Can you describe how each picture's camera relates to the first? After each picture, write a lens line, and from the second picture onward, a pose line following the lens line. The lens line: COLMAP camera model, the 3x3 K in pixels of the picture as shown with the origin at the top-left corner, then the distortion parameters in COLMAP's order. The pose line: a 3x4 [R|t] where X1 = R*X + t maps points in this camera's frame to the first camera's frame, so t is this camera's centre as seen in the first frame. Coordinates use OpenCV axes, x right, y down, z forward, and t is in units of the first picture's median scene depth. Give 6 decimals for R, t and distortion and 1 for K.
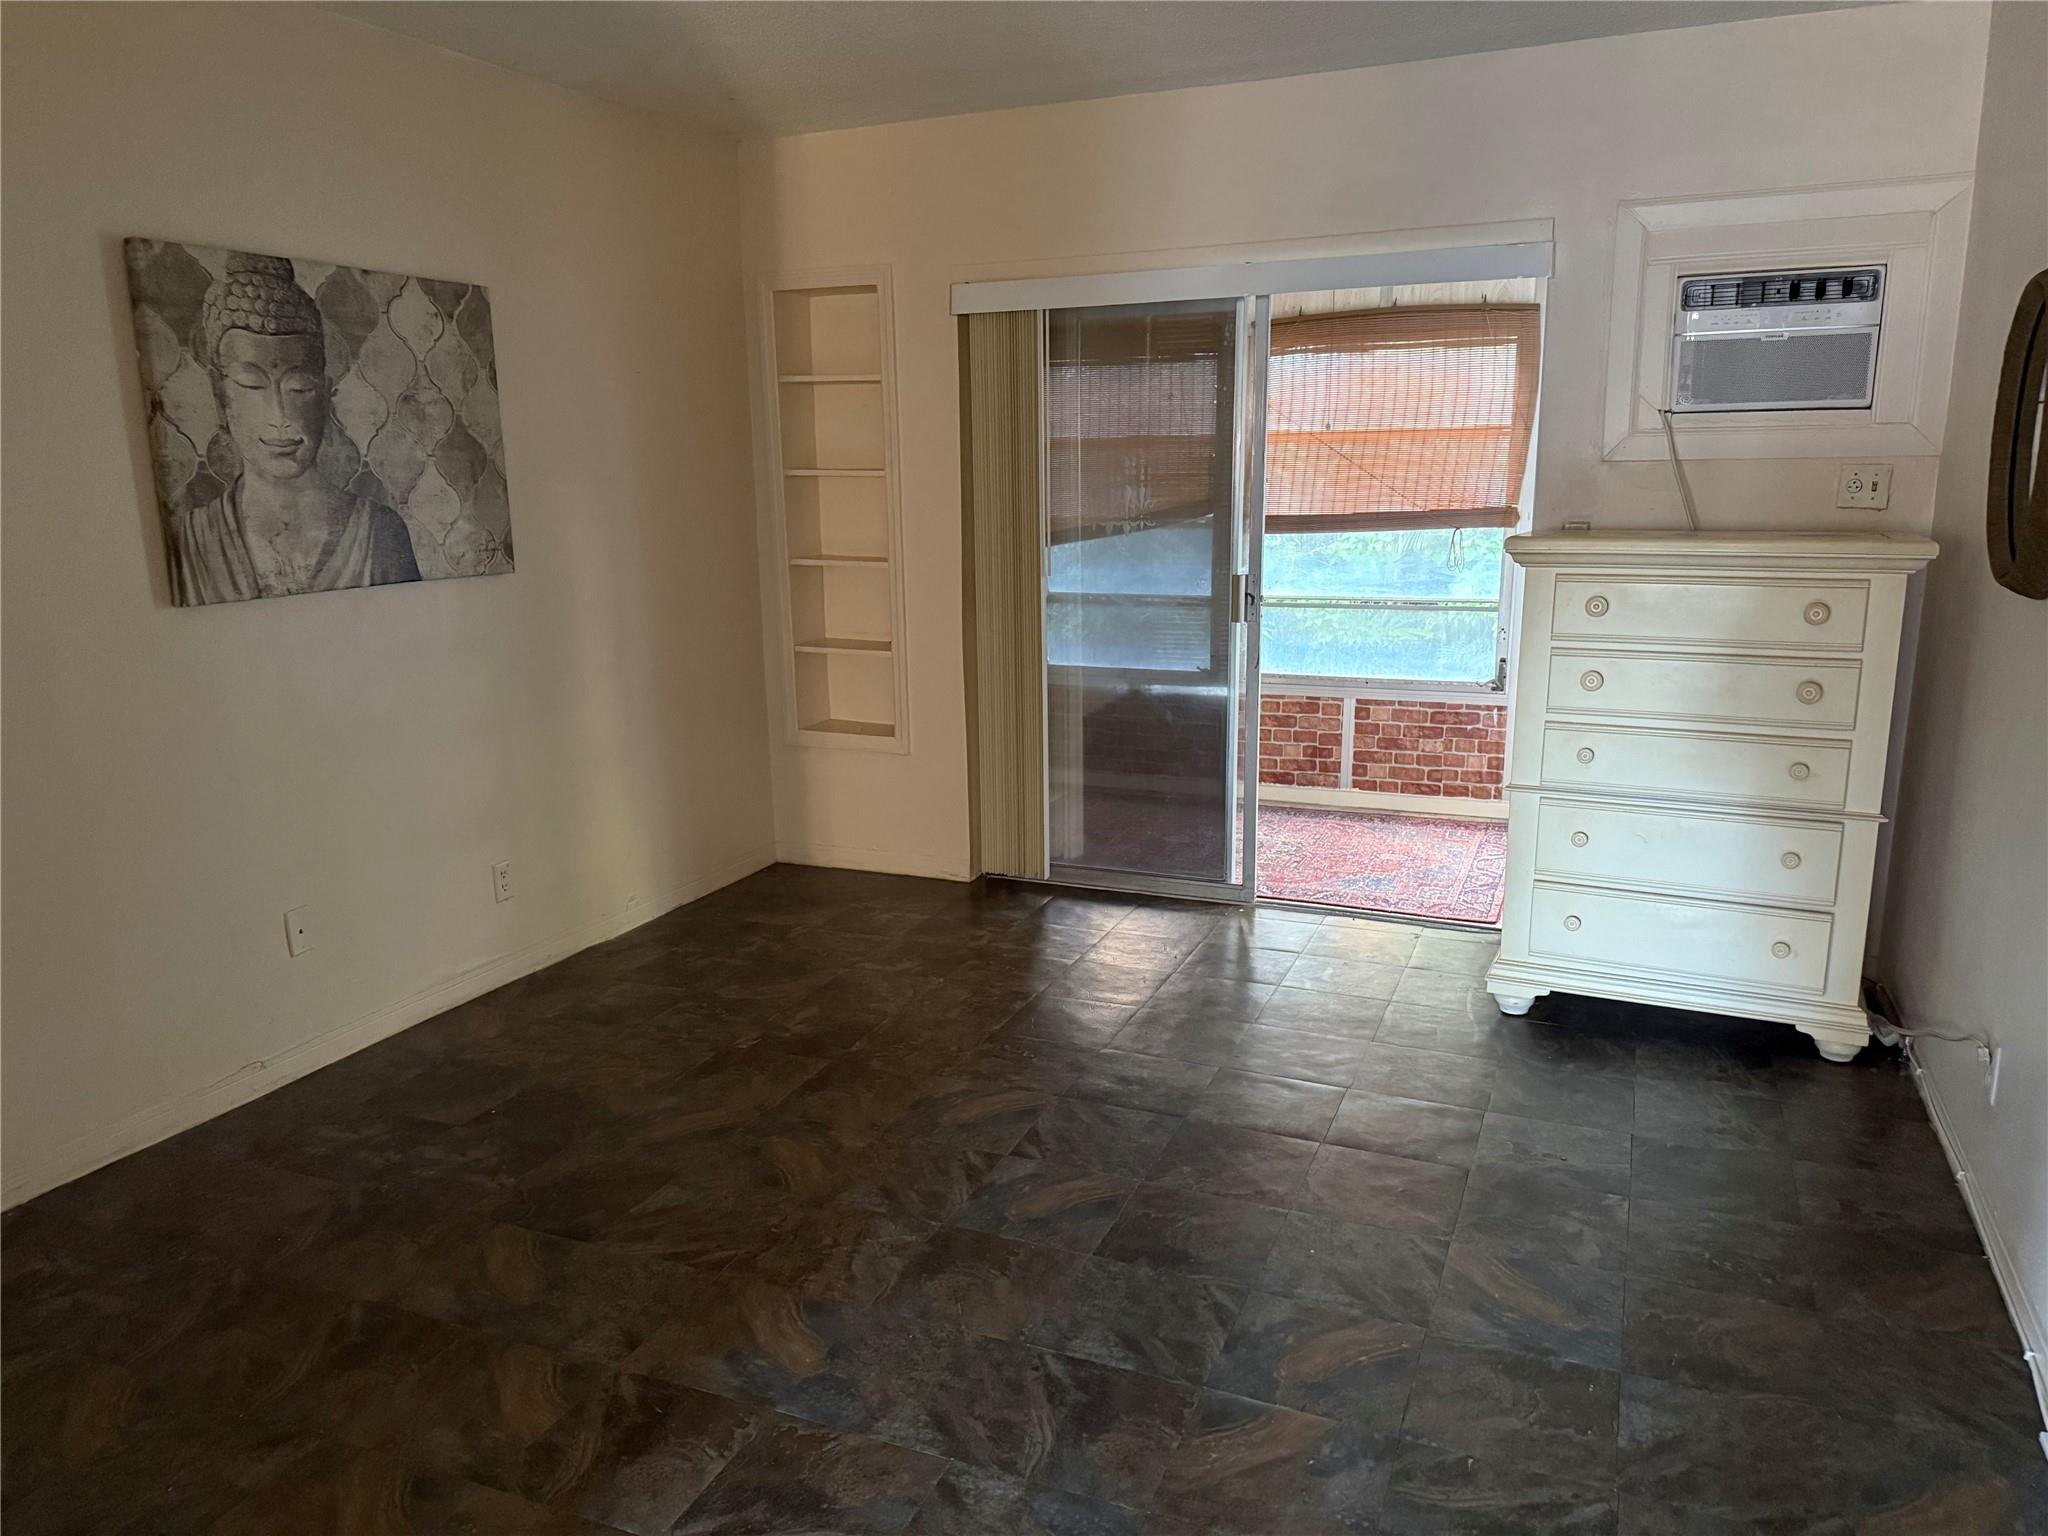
lens RADIAL K [[1462.6, 0, 1022.0], [0, 1462.6, 783.6], [0, 0, 1]] dist [0.044596, -0.074426]
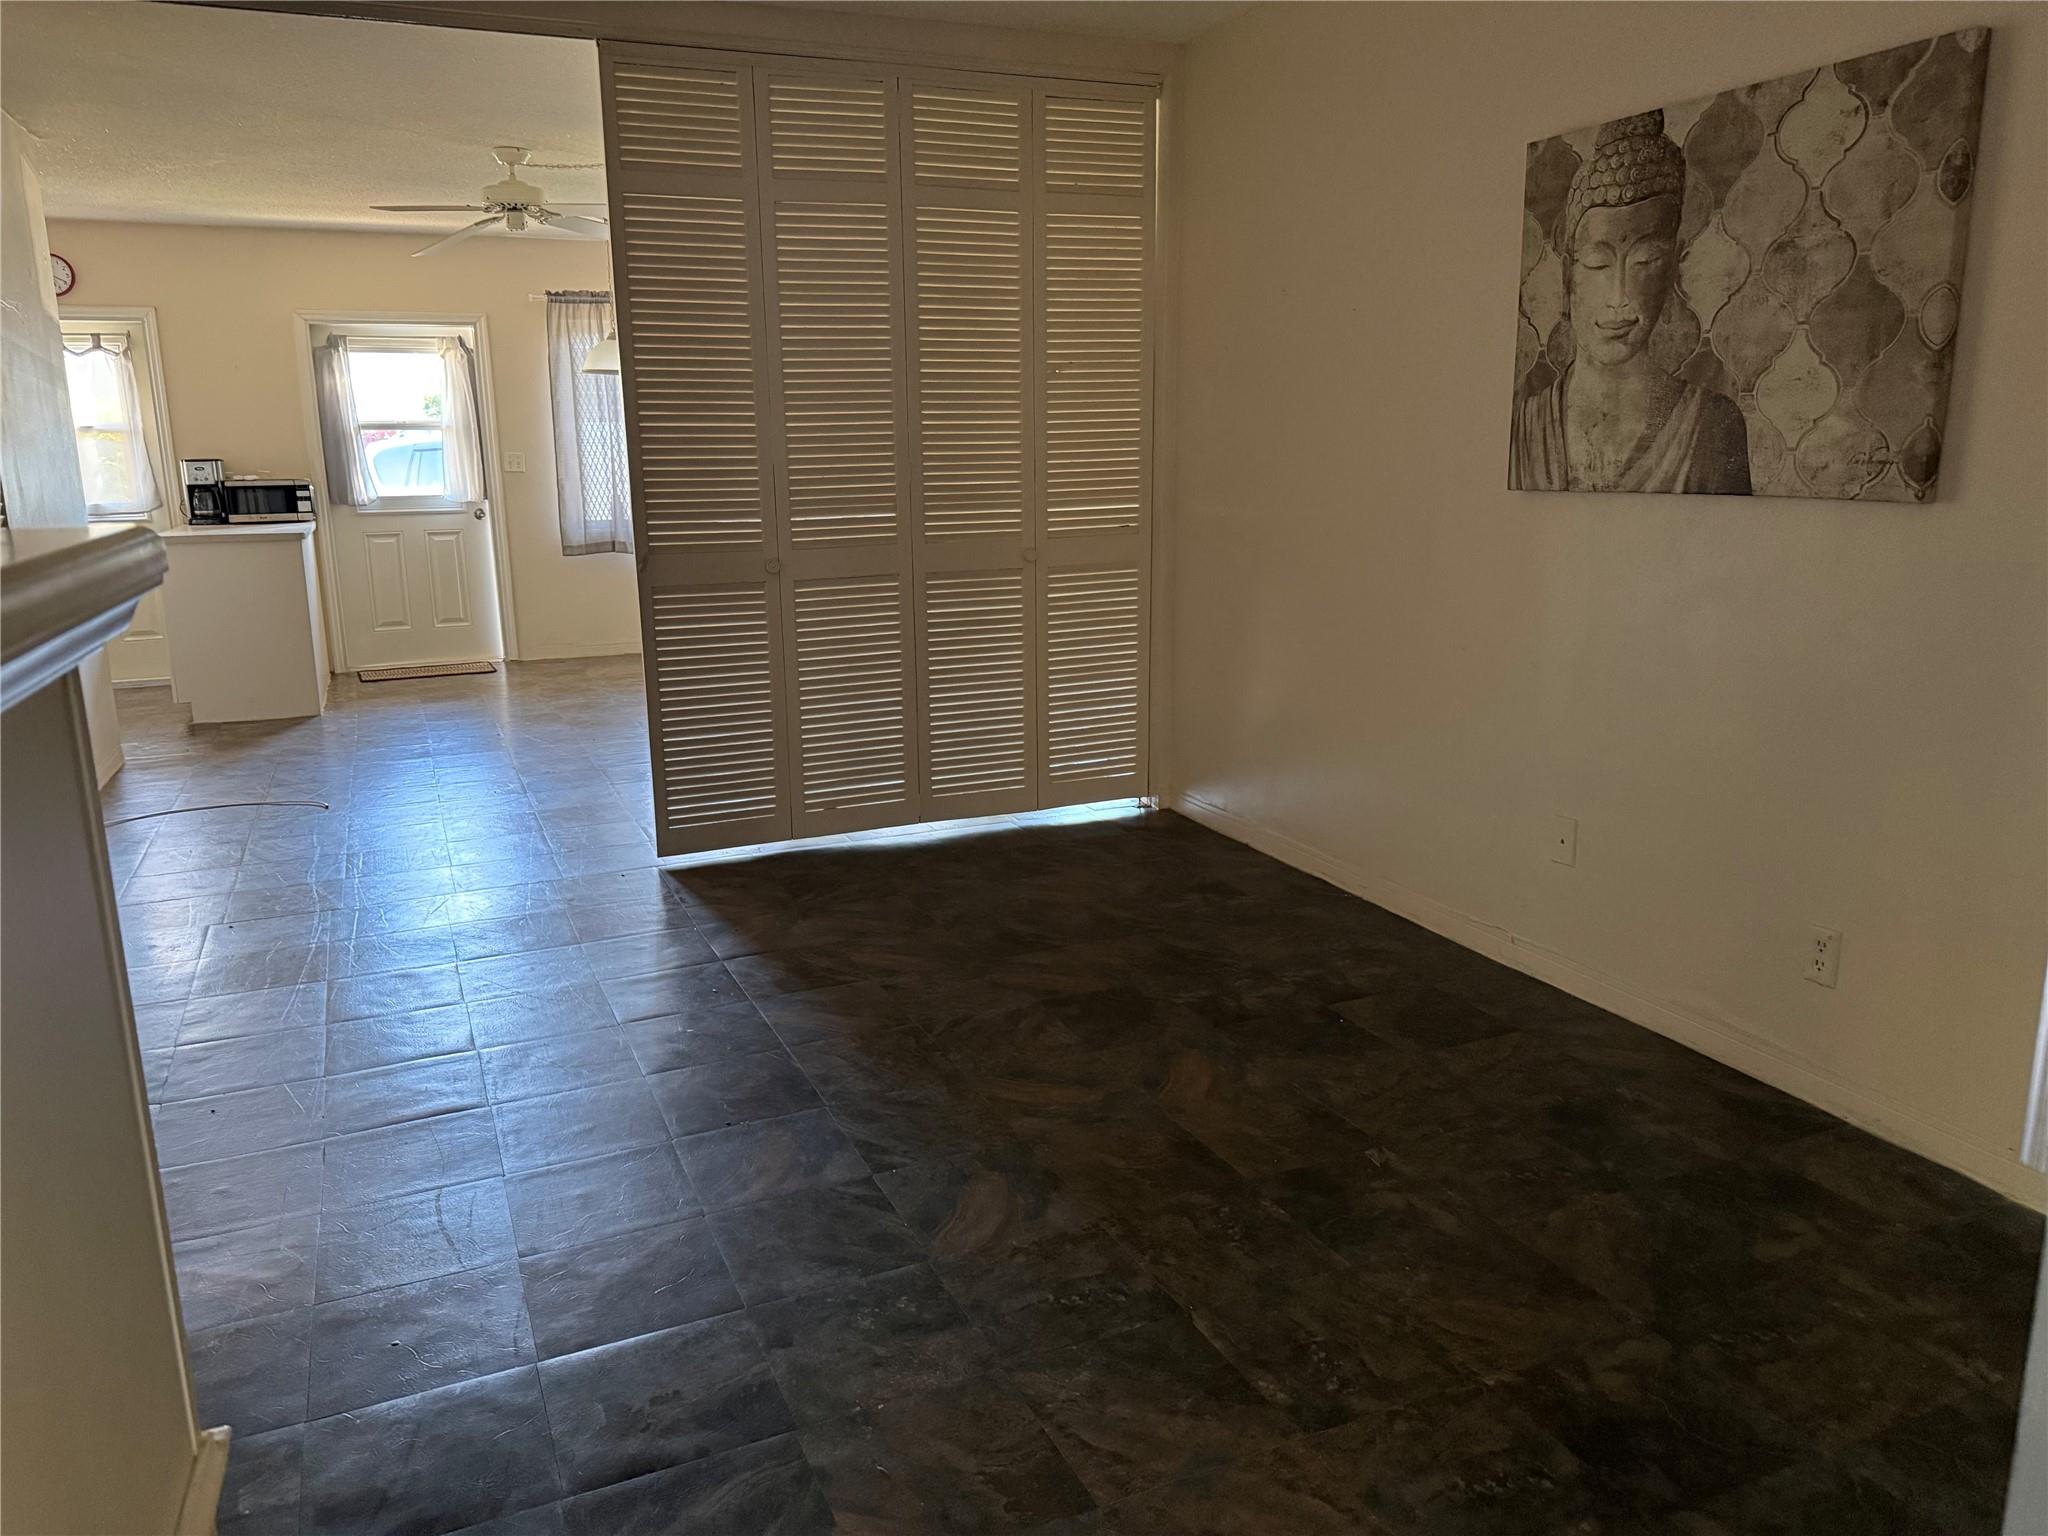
lens RADIAL K [[1462.6, 0, 1020.3], [0, 1462.6, 767.7], [0, 0, 1]] dist [0.044596, -0.074426]
pose [[-0.694357, 0.176845, -0.697563, 0.439702], [-0.131998, 0.921590, 0.365031, -0.259712], [0.707421, 0.345539, -0.616570, 1.381237]]
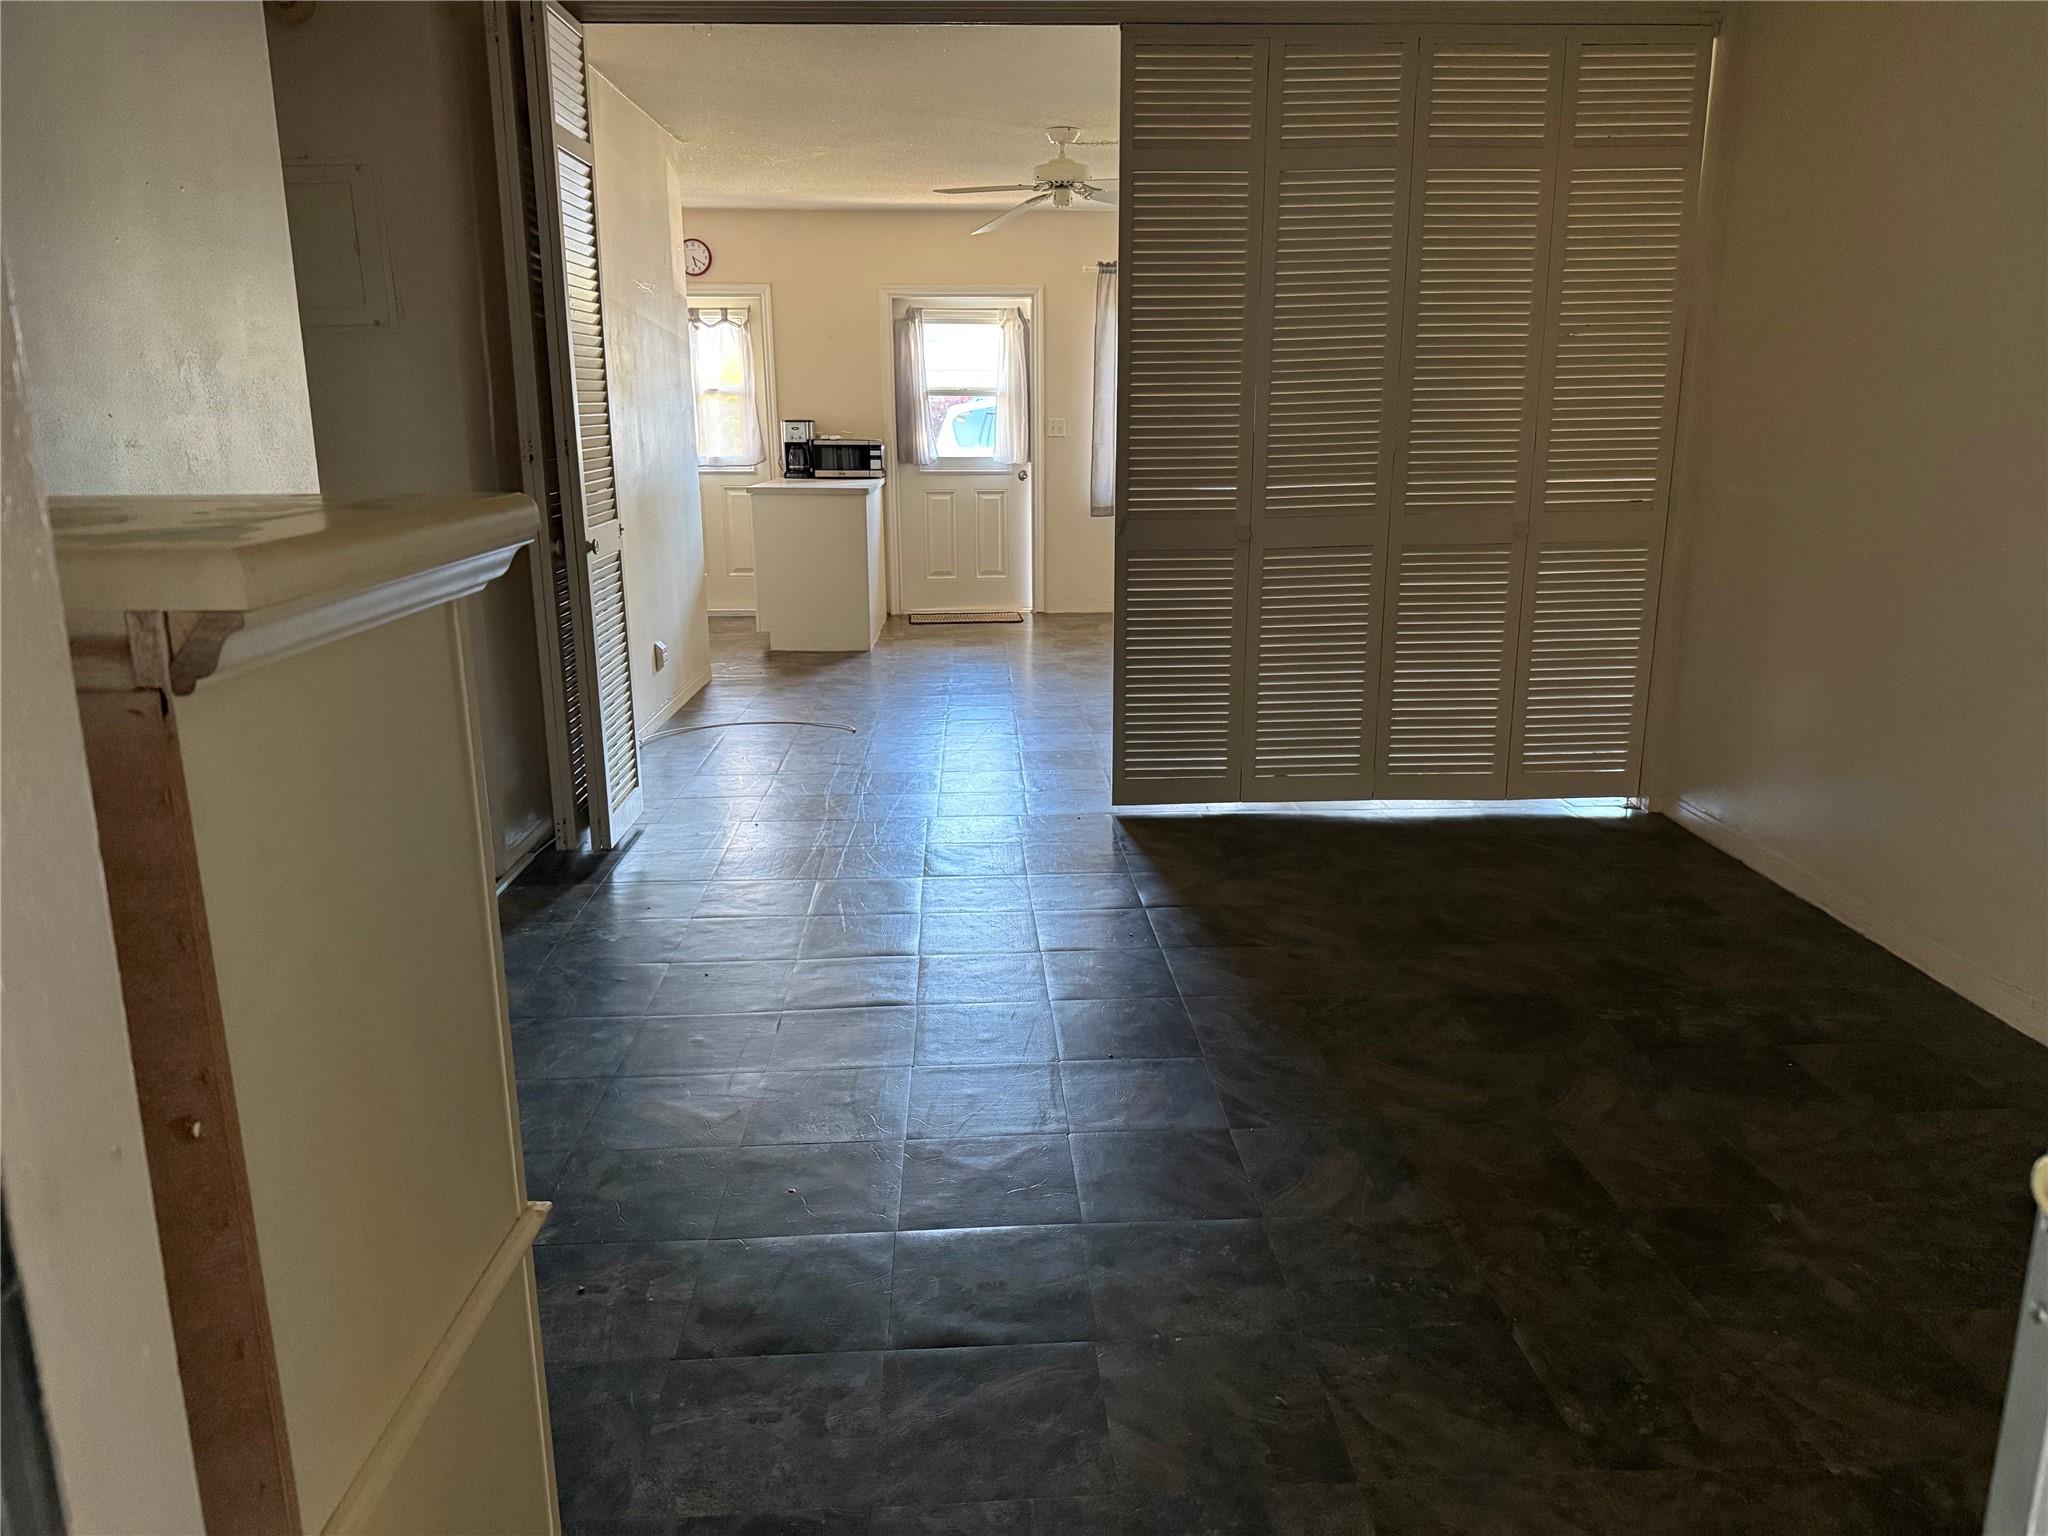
lens RADIAL K [[1462.6, 0, 1011.3], [0, 1462.6, 763.4], [0, 0, 1]] dist [0.044596, -0.074426]
pose [[-0.910277, 0.110592, -0.398954, 0.395969], [-0.074958, 0.903707, 0.421540, -0.275338], [0.407157, 0.413623, -0.814334, 1.441642]]
